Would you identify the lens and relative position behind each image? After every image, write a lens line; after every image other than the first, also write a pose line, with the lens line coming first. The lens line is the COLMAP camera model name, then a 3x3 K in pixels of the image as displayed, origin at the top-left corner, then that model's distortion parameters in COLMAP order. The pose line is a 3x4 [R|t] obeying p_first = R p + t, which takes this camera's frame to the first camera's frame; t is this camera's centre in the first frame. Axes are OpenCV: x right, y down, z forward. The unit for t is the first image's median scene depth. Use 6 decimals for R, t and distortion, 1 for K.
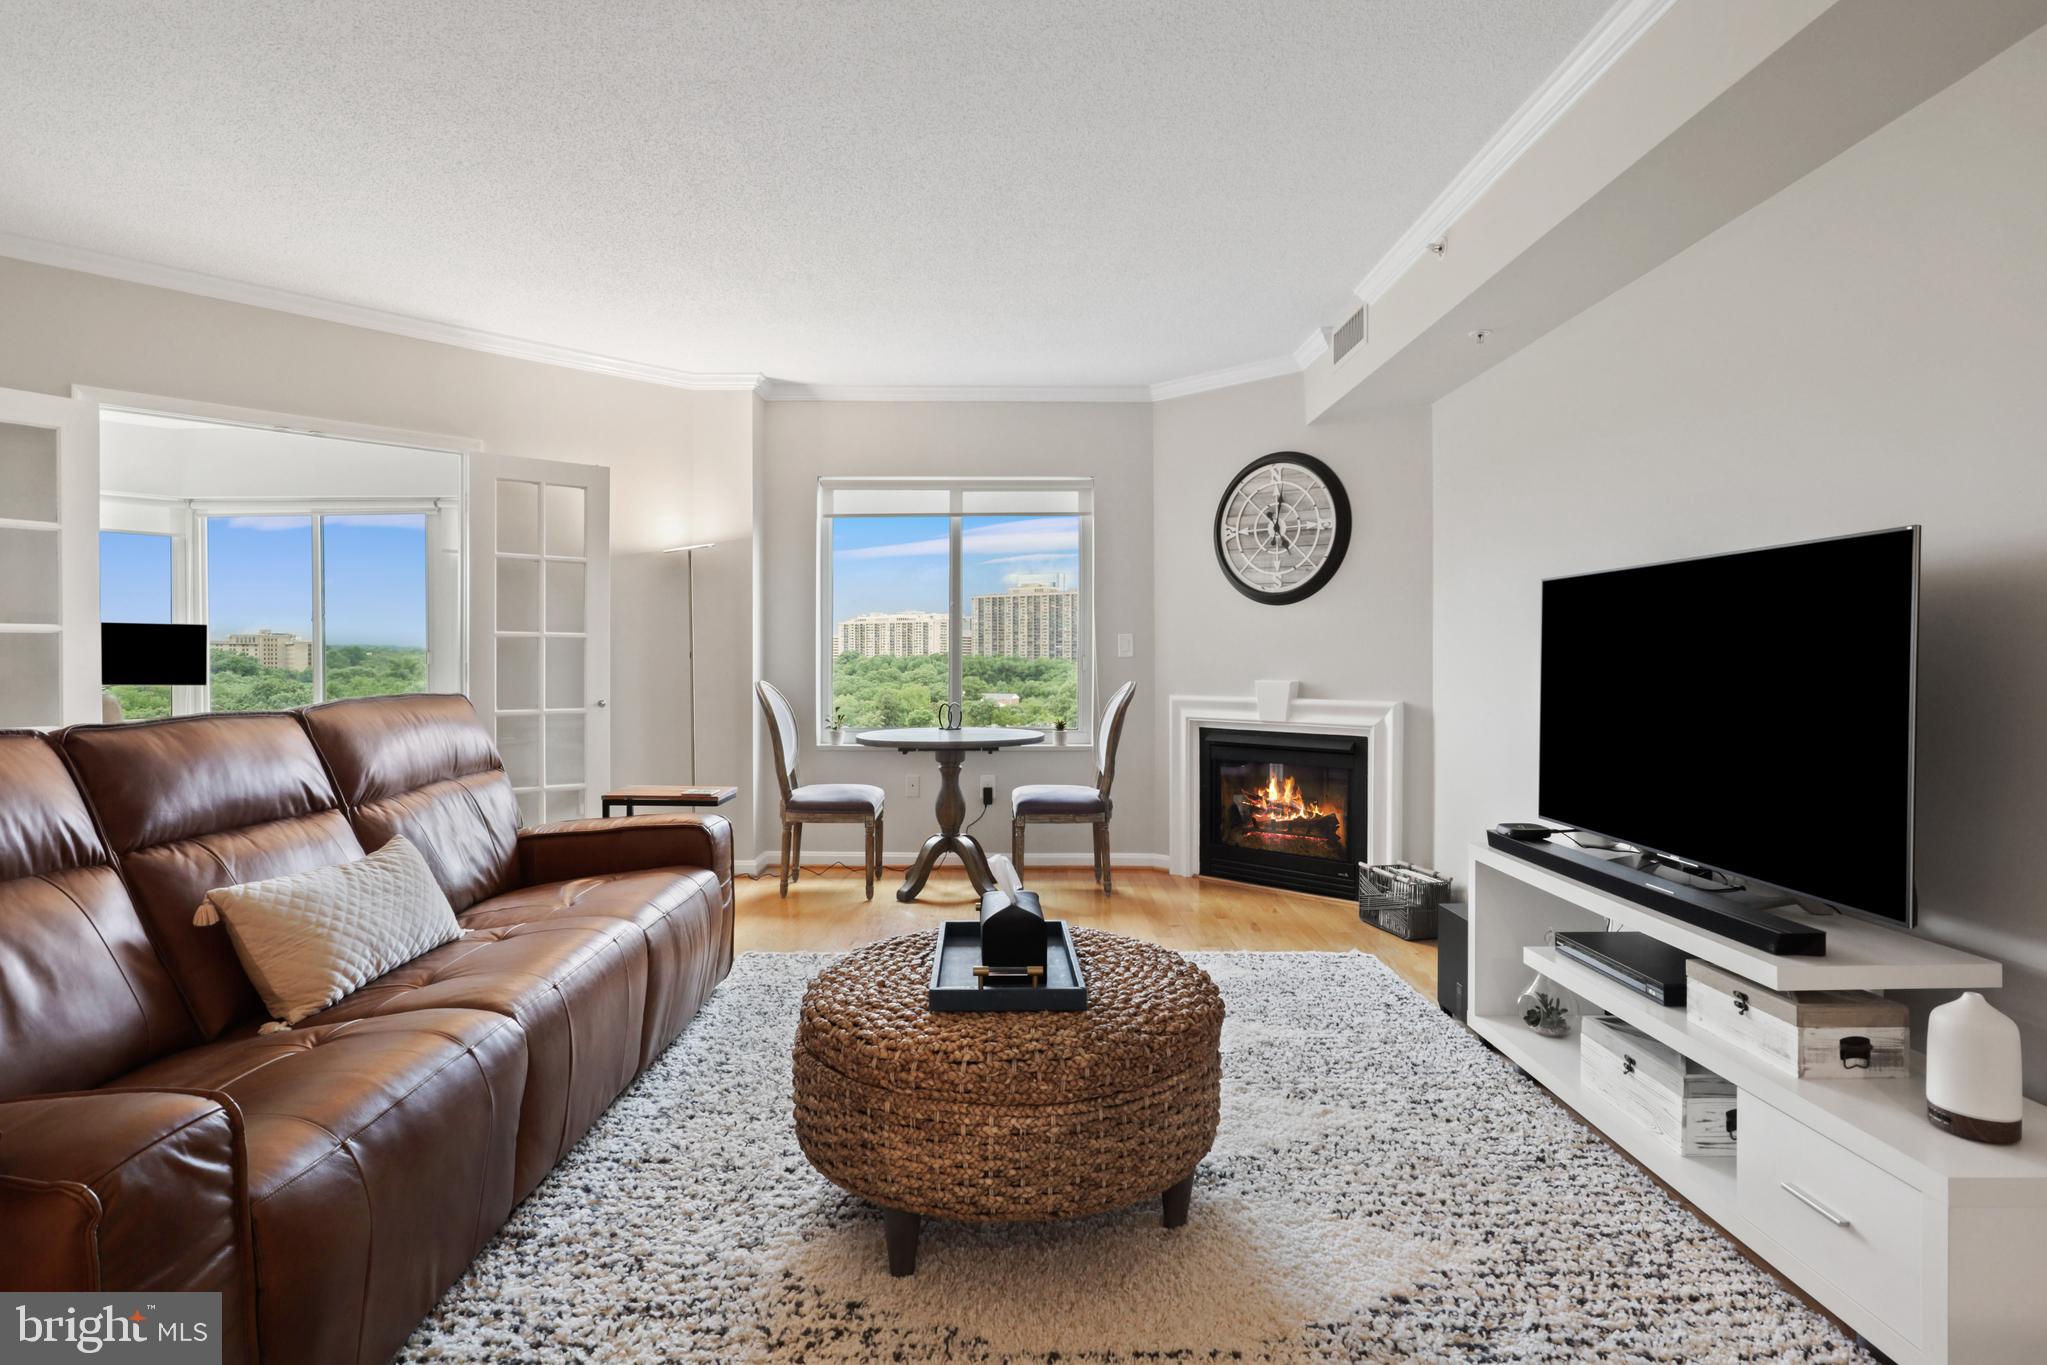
lens RADIAL K [[1035.0, 0, 1018.2], [0, 1035.0, 661.2], [0, 0, 1]] dist [-0.029576, 0.024237]
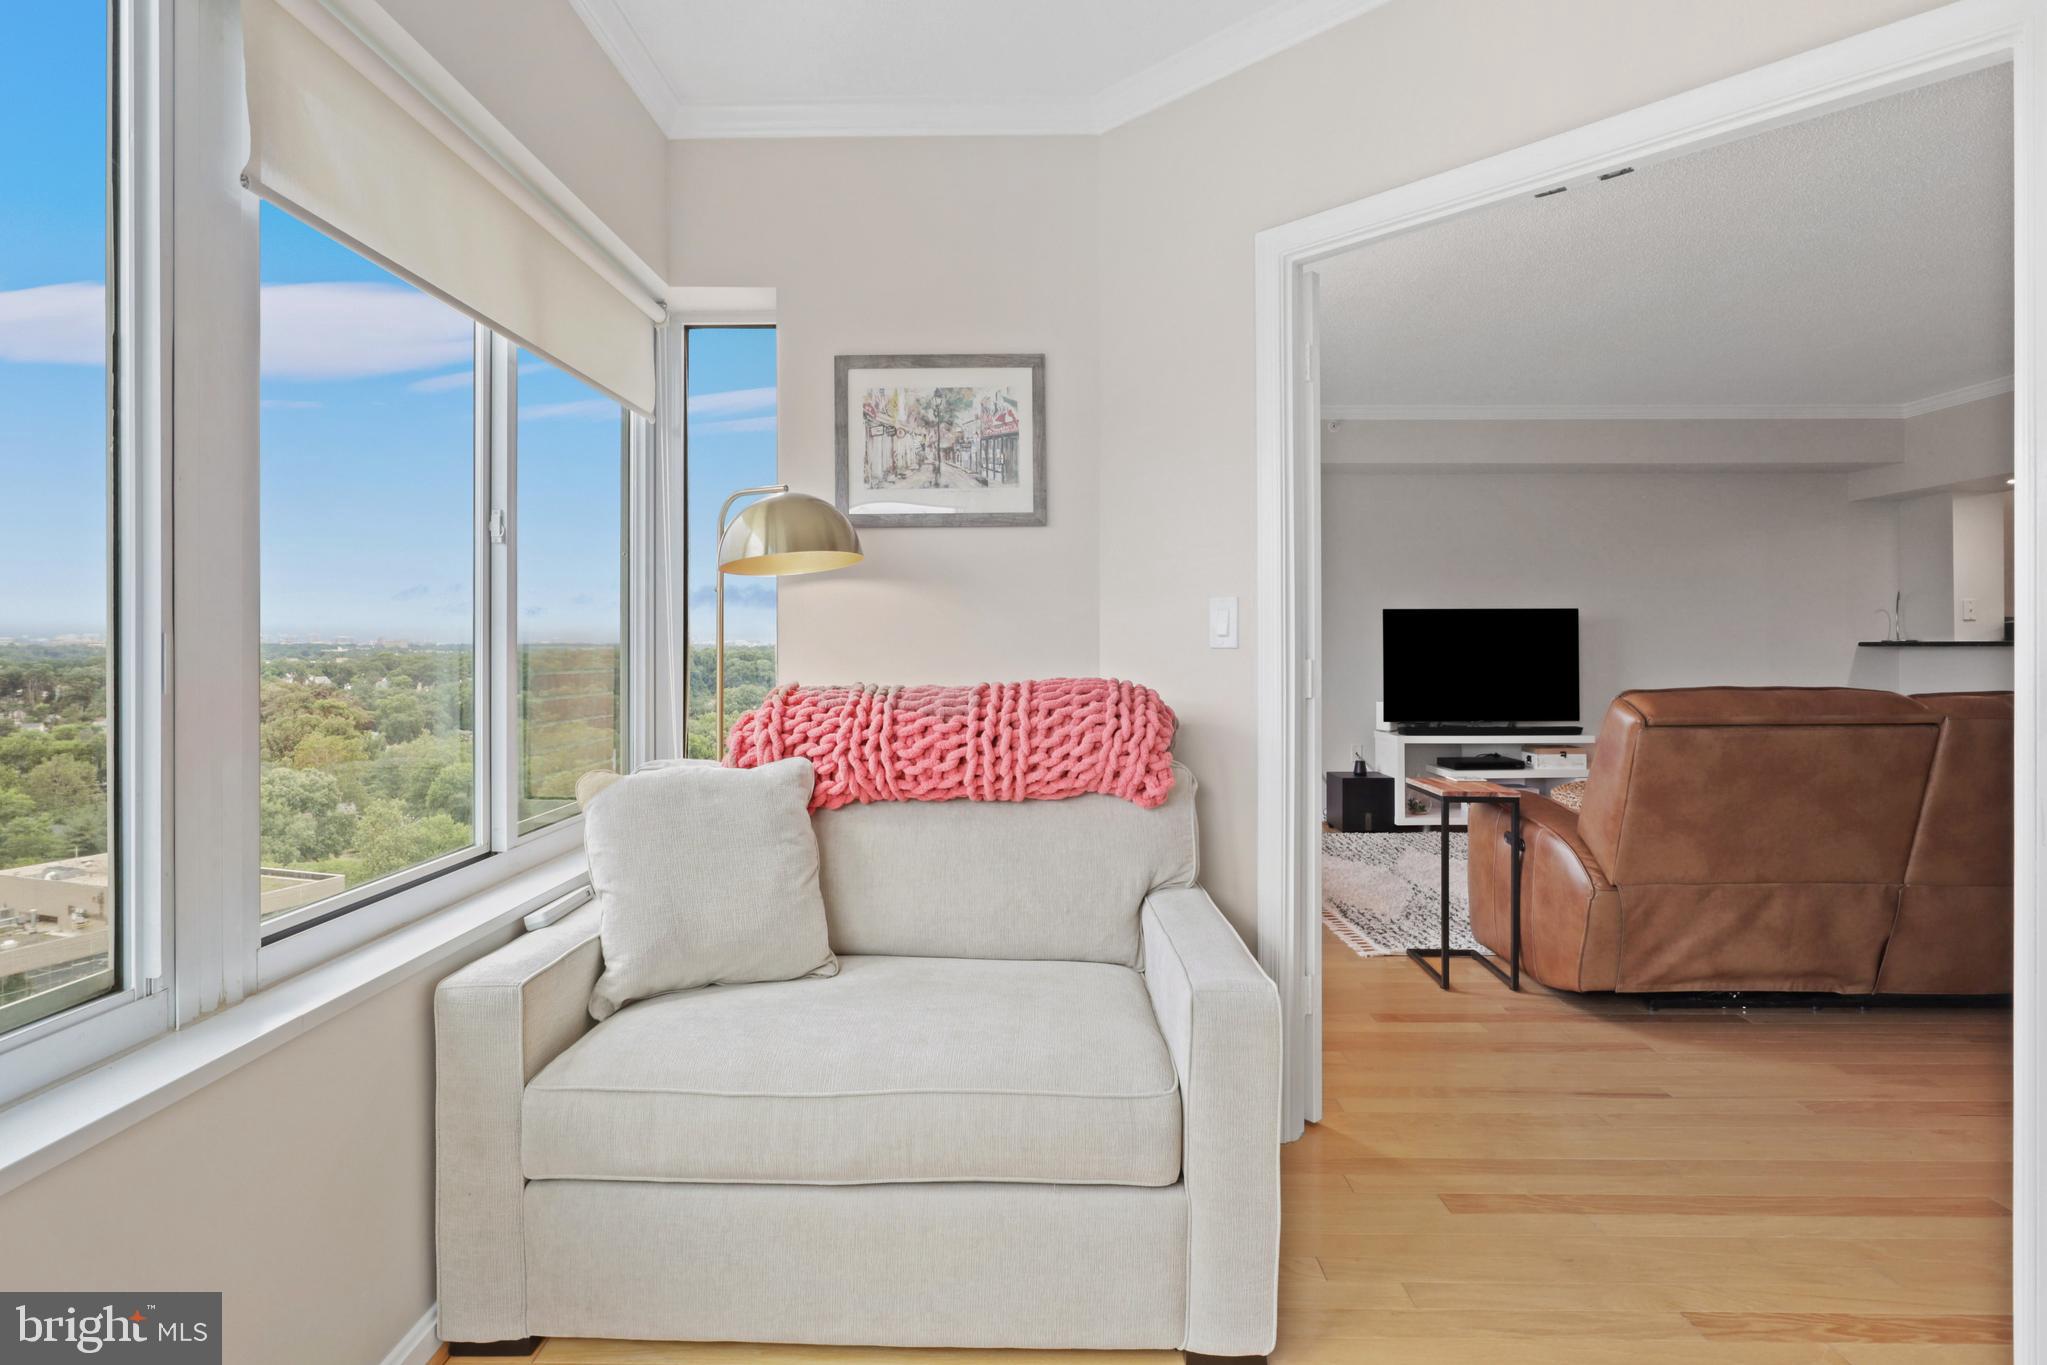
lens RADIAL K [[1046.0, 0, 1012.4], [0, 1046.0, 645.6], [0, 0, 1]] dist [-0.033639, 0.024626]
pose [[0.019830, 0.001417, 0.999802, -1.002667], [0.009334, 0.999955, -0.001602, -0.004661], [-0.999760, 0.009364, 0.019816, 1.045439]]
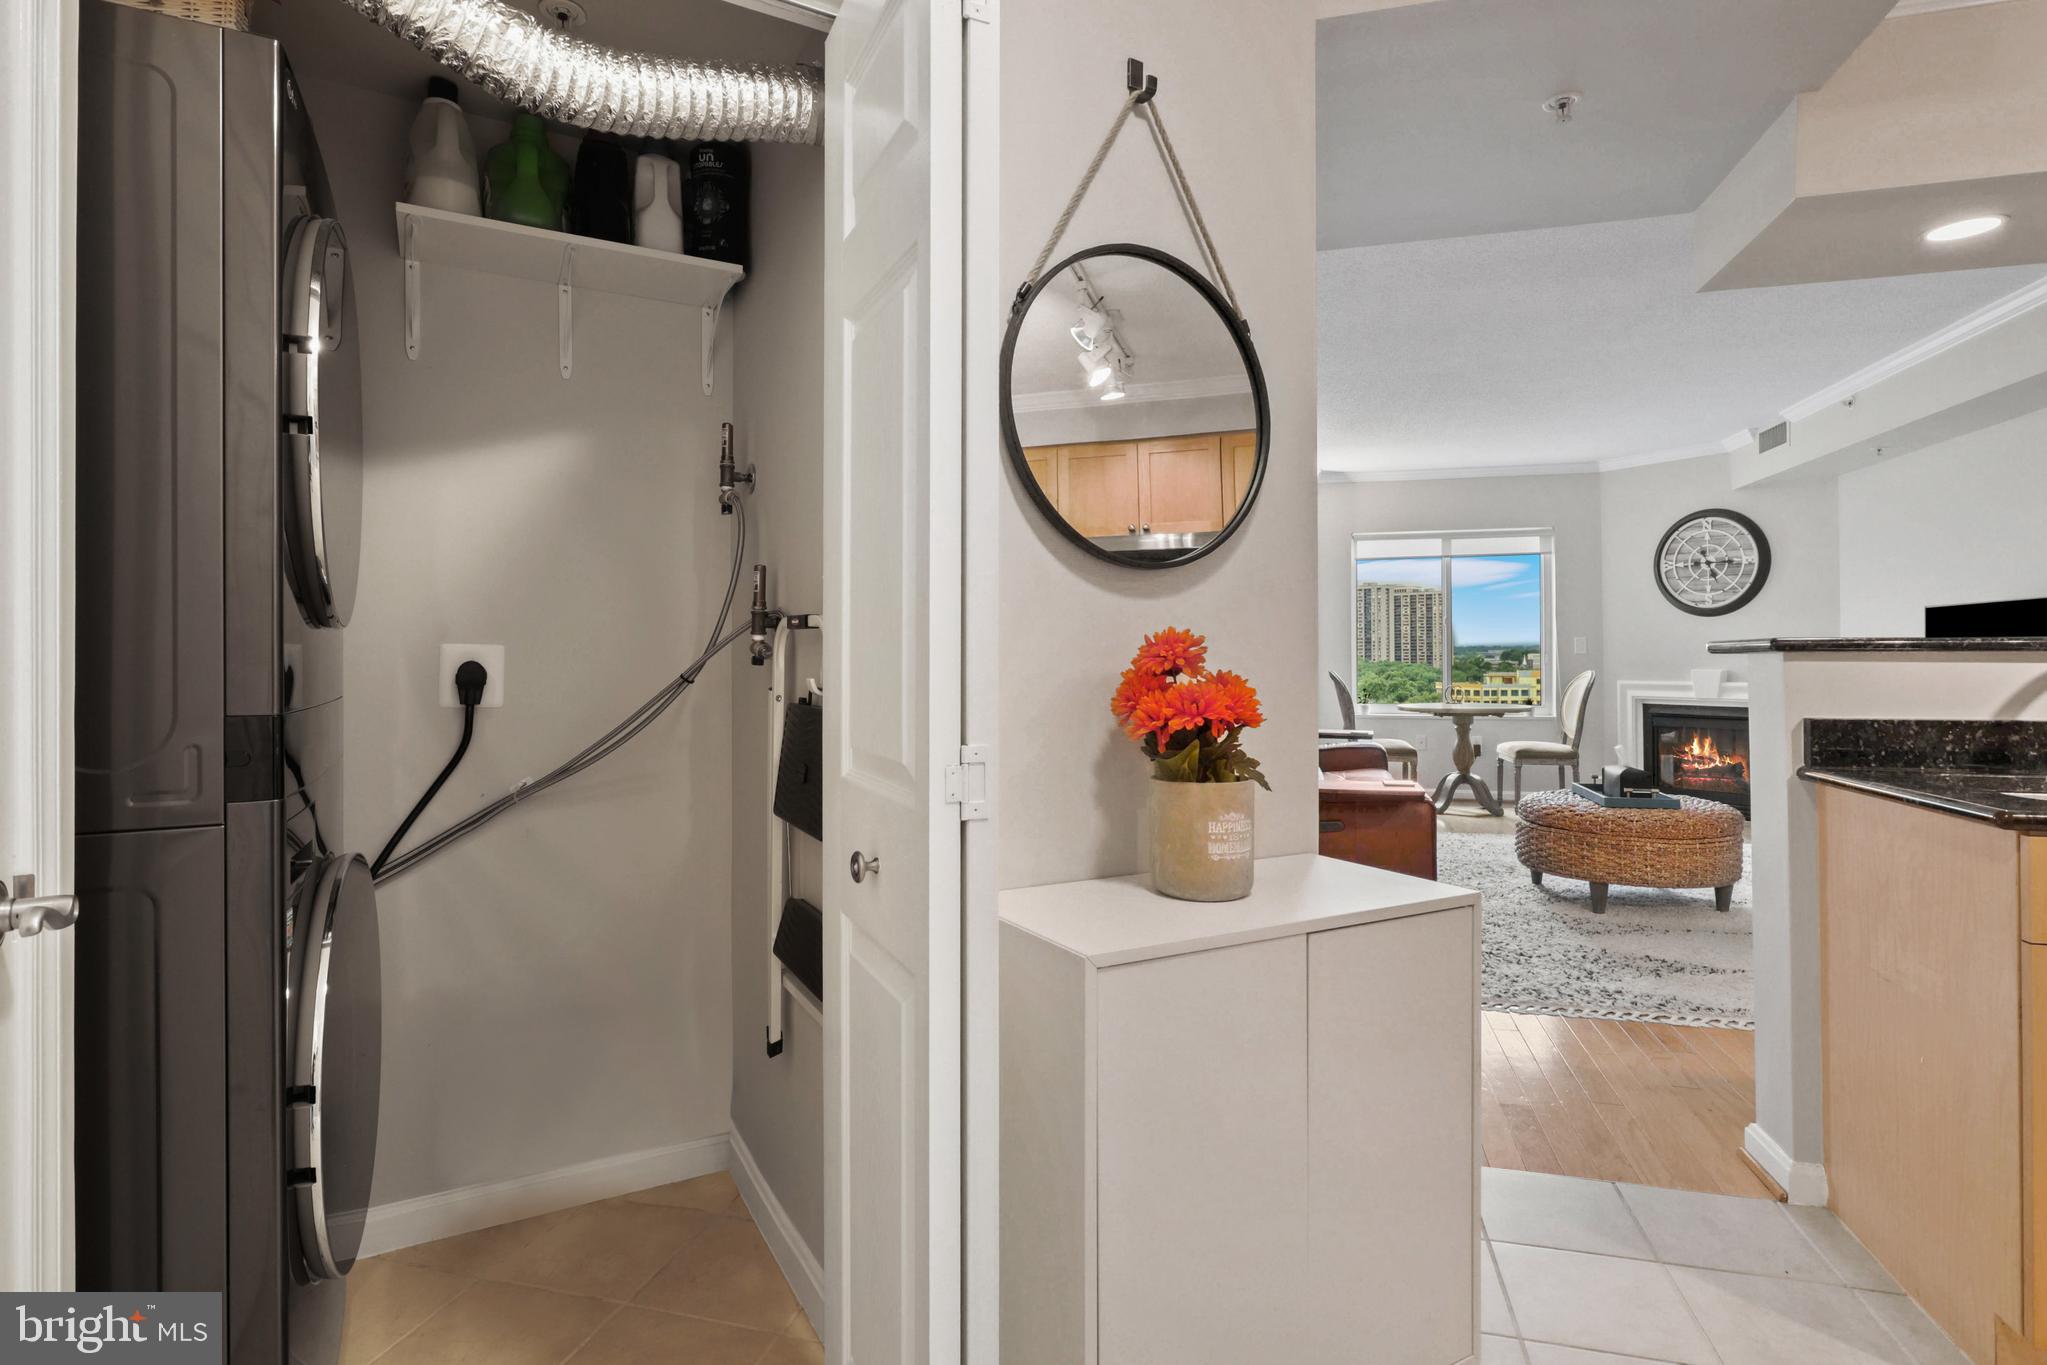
lens RADIAL K [[1039.9, 0, 1014.9], [0, 1039.9, 647.4], [0, 0, 1]] dist [-0.024569, 0.017589]
pose [[0.963510, -0.006559, -0.267593, -0.294825], [0.003337, 0.999916, -0.012494, 0.002593], [0.267653, 0.011145, 0.963451, -0.634902]]
